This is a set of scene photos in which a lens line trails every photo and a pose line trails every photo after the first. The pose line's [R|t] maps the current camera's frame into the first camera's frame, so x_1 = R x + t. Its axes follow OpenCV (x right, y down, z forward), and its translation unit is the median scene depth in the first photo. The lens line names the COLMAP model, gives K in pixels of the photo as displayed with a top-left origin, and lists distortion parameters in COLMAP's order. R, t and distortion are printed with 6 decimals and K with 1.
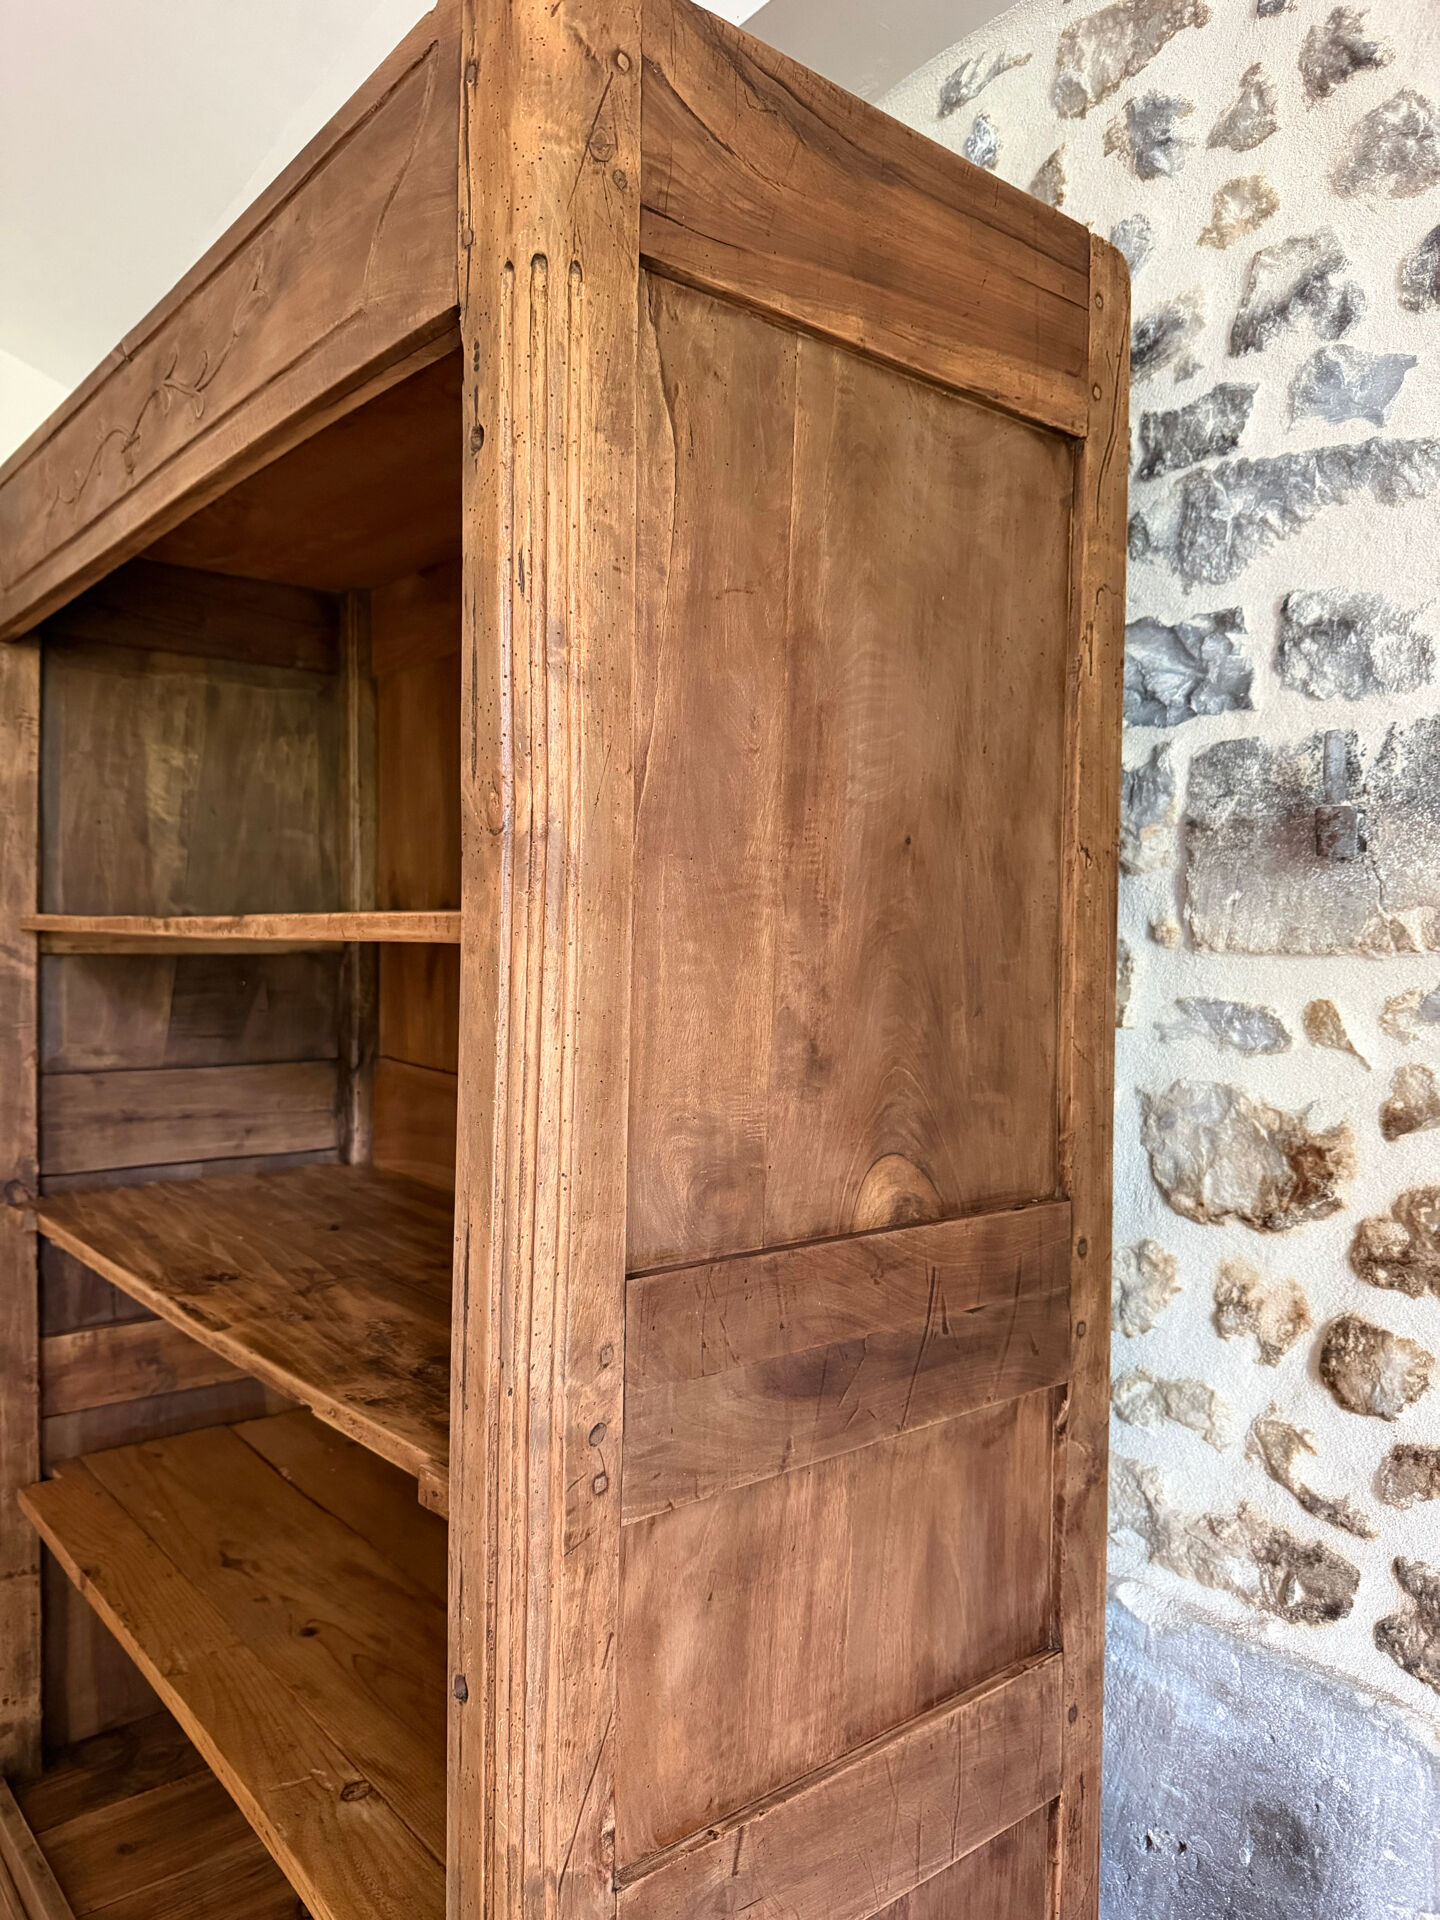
lens RADIAL K [[1367.9, 0, 717.9], [0, 1367.9, 957.1], [0, 0, 1]] dist [0.004127, -0.019135]
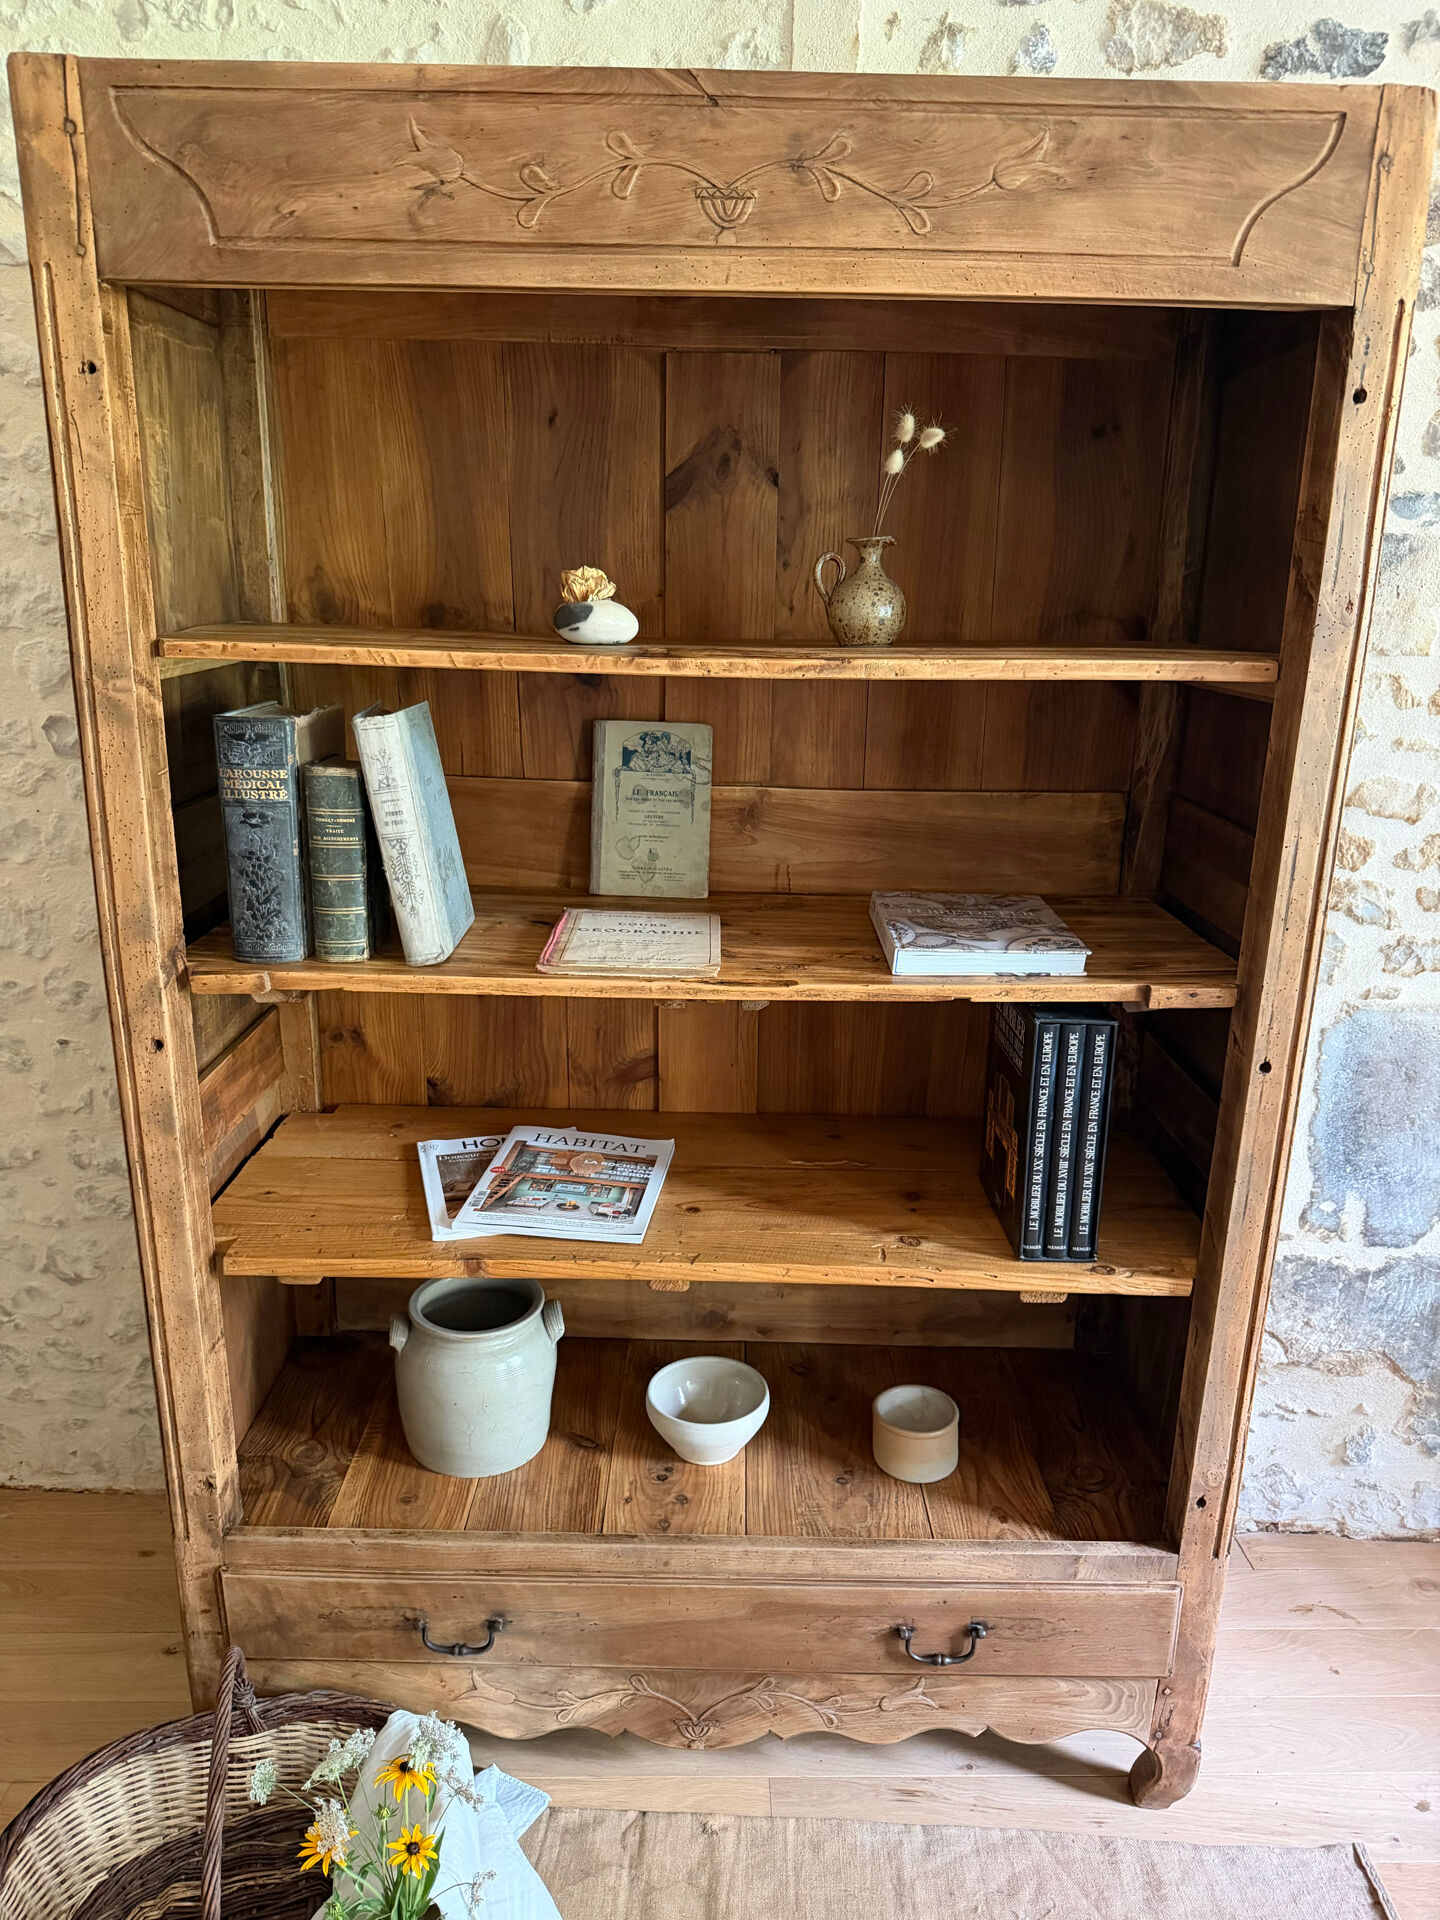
lens RADIAL K [[1367.9, 0, 721.1], [0, 1367.9, 961.6], [0, 0, 1]] dist [0.004127, -0.019135]
pose [[0.637896, -0.217667, 0.738721, -1.462120], [0.001463, 0.959567, 0.281477, -0.119681], [-0.770121, -0.178472, 0.612423, 0.289081]]
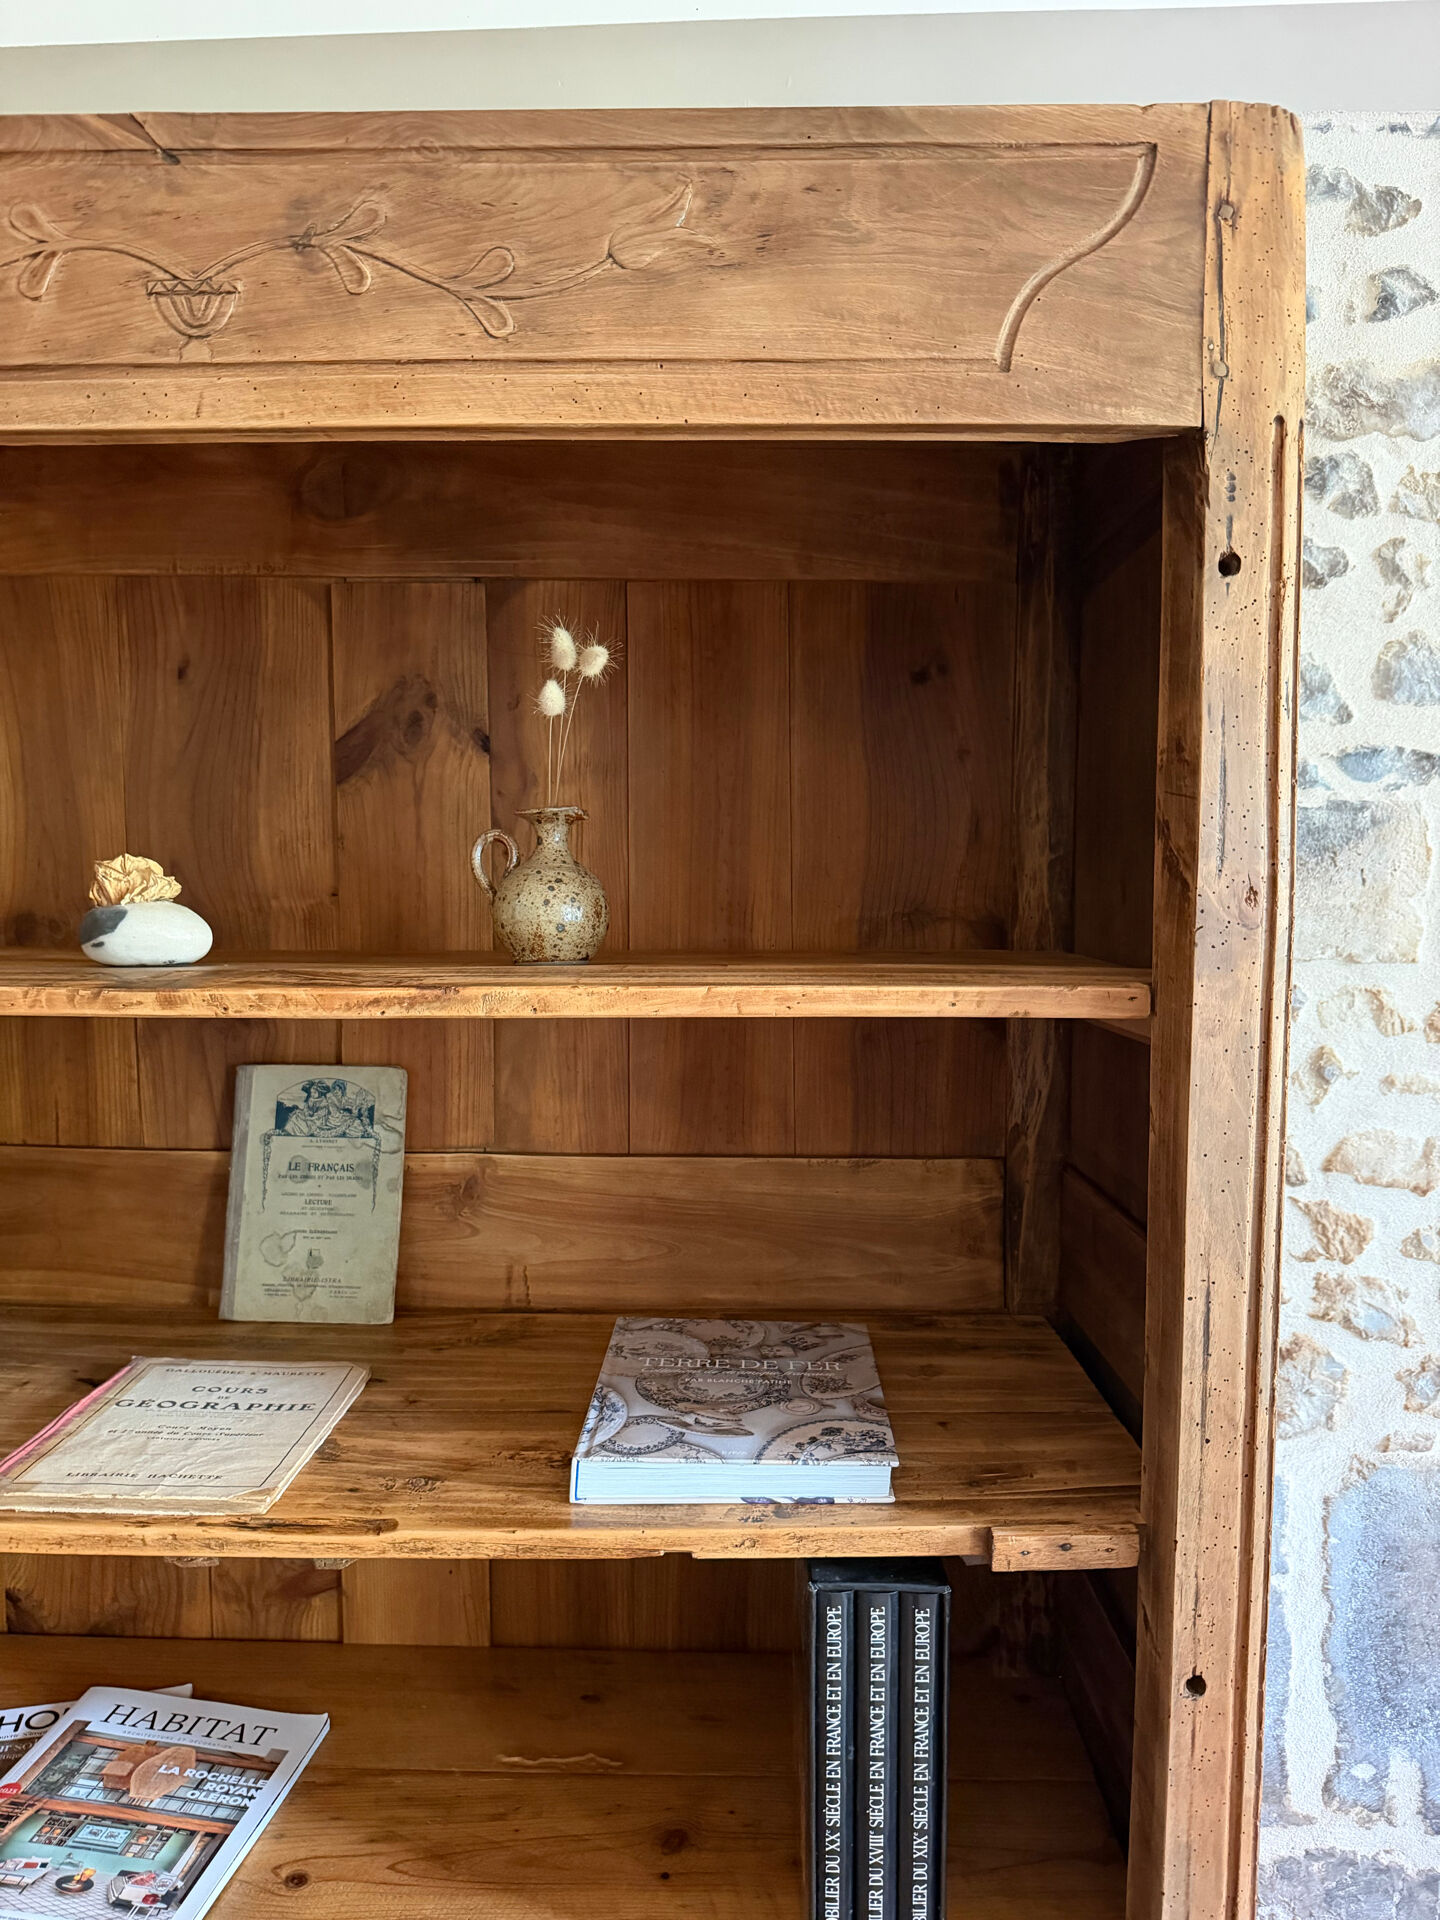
lens RADIAL K [[1367.9, 0, 719.4], [0, 1367.9, 954.9], [0, 0, 1]] dist [0.004127, -0.019135]
pose [[0.651186, -0.059715, 0.756565, -0.864424], [0.017469, 0.997815, 0.063721, -0.099535], [-0.758717, -0.028277, 0.650806, 0.401900]]
